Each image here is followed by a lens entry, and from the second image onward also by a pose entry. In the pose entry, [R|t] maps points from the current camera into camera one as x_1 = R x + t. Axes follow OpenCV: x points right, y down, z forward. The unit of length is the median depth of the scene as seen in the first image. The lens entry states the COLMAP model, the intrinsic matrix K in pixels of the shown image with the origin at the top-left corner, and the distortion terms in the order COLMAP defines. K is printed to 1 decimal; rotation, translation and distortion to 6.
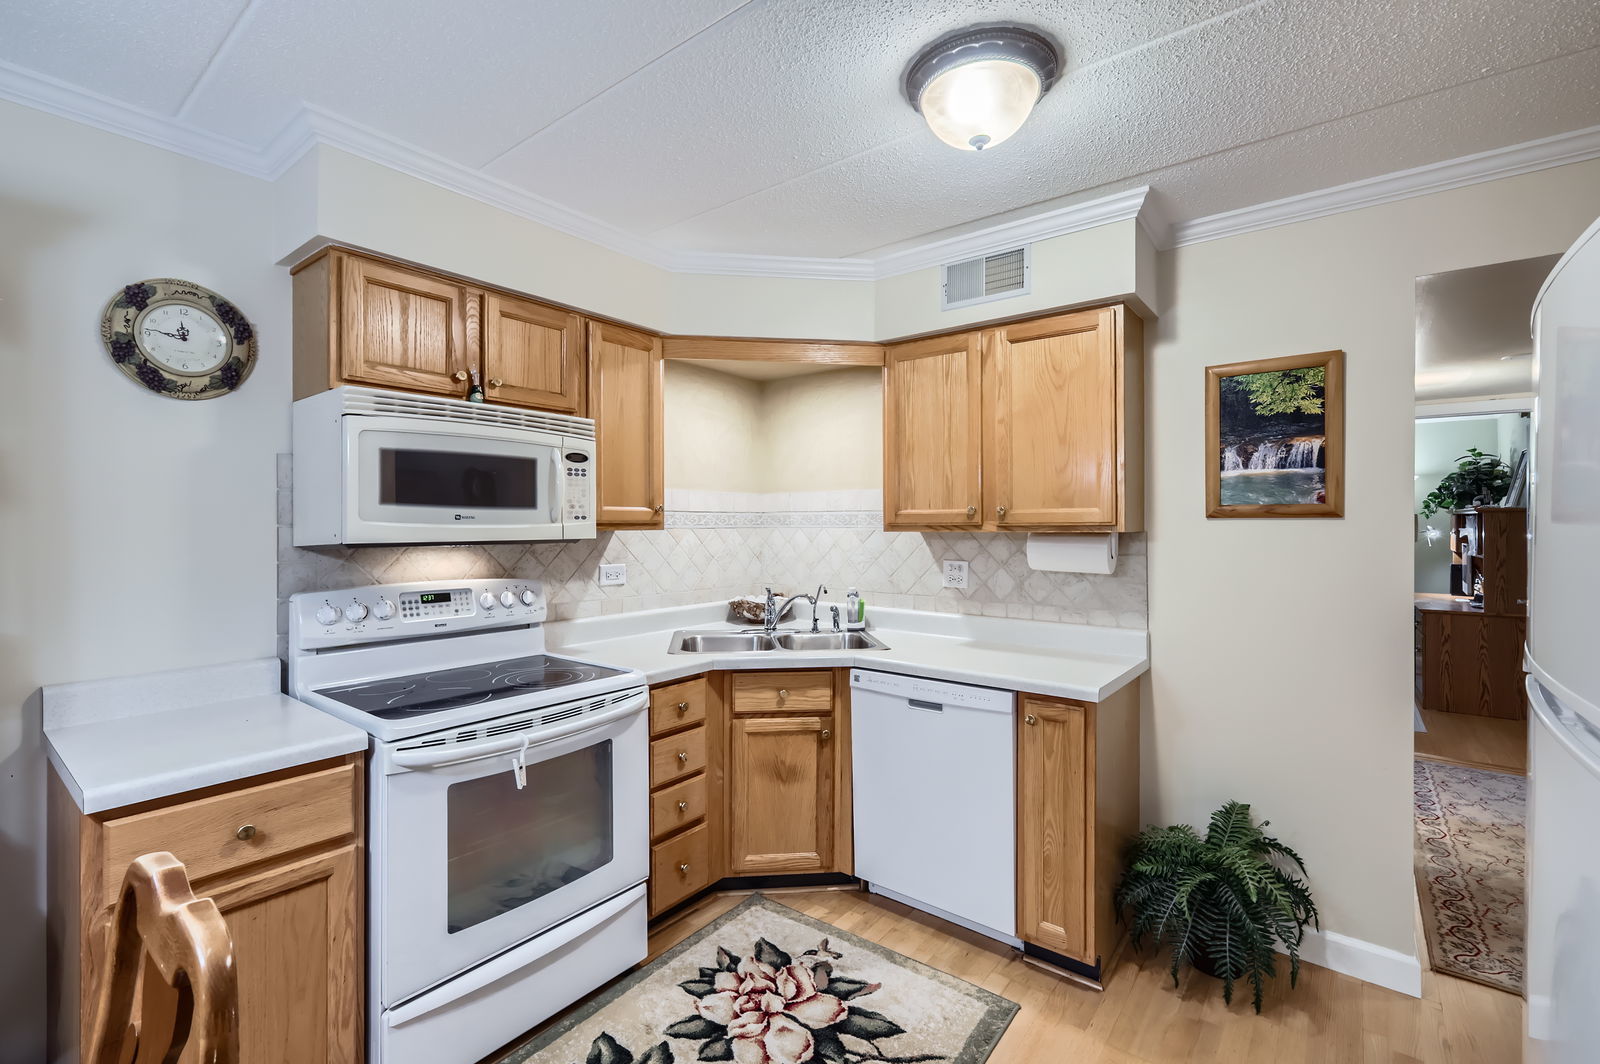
lens RADIAL K [[705.4, 0, 796.5], [0, 705.4, 521.8], [0, 0, 1]] dist [0.004077, -0.000263]
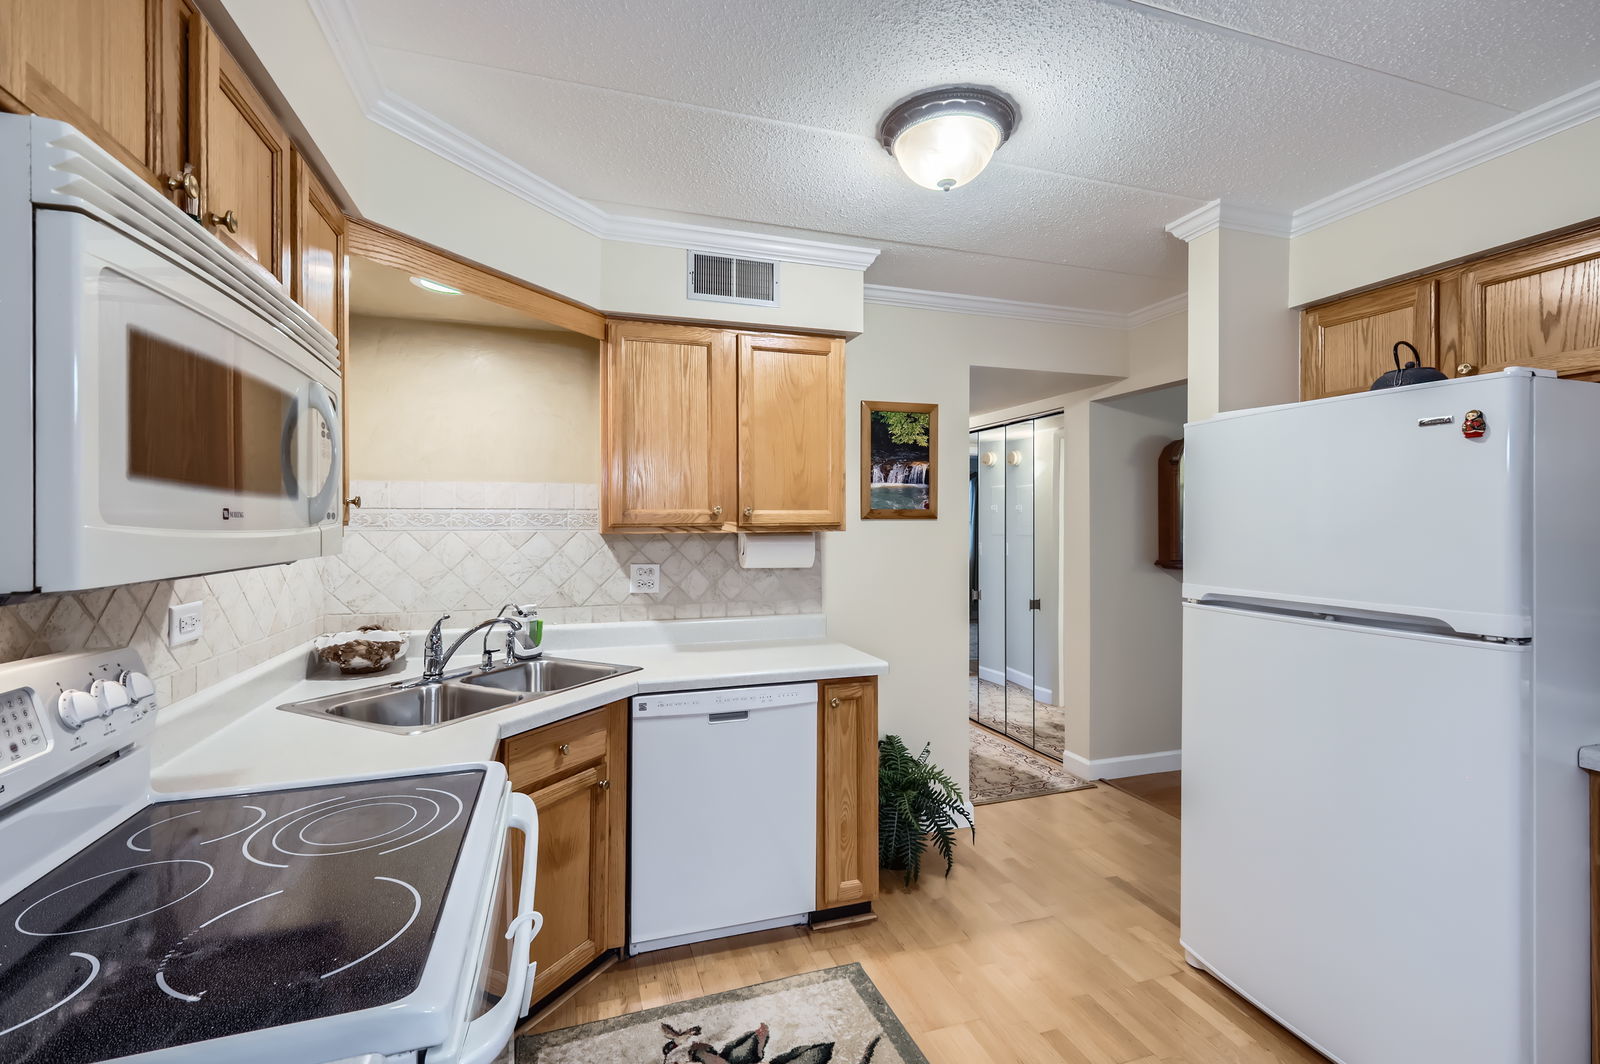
lens RADIAL K [[705.4, 0, 796.5], [0, 705.4, 521.8], [0, 0, 1]] dist [0.004077, -0.000263]
pose [[0.553306, -0.000494, 0.832978, -0.565400], [0.000670, 1.000000, 0.000148, -0.001002], [-0.832978, 0.000476, 0.553306, 0.409962]]
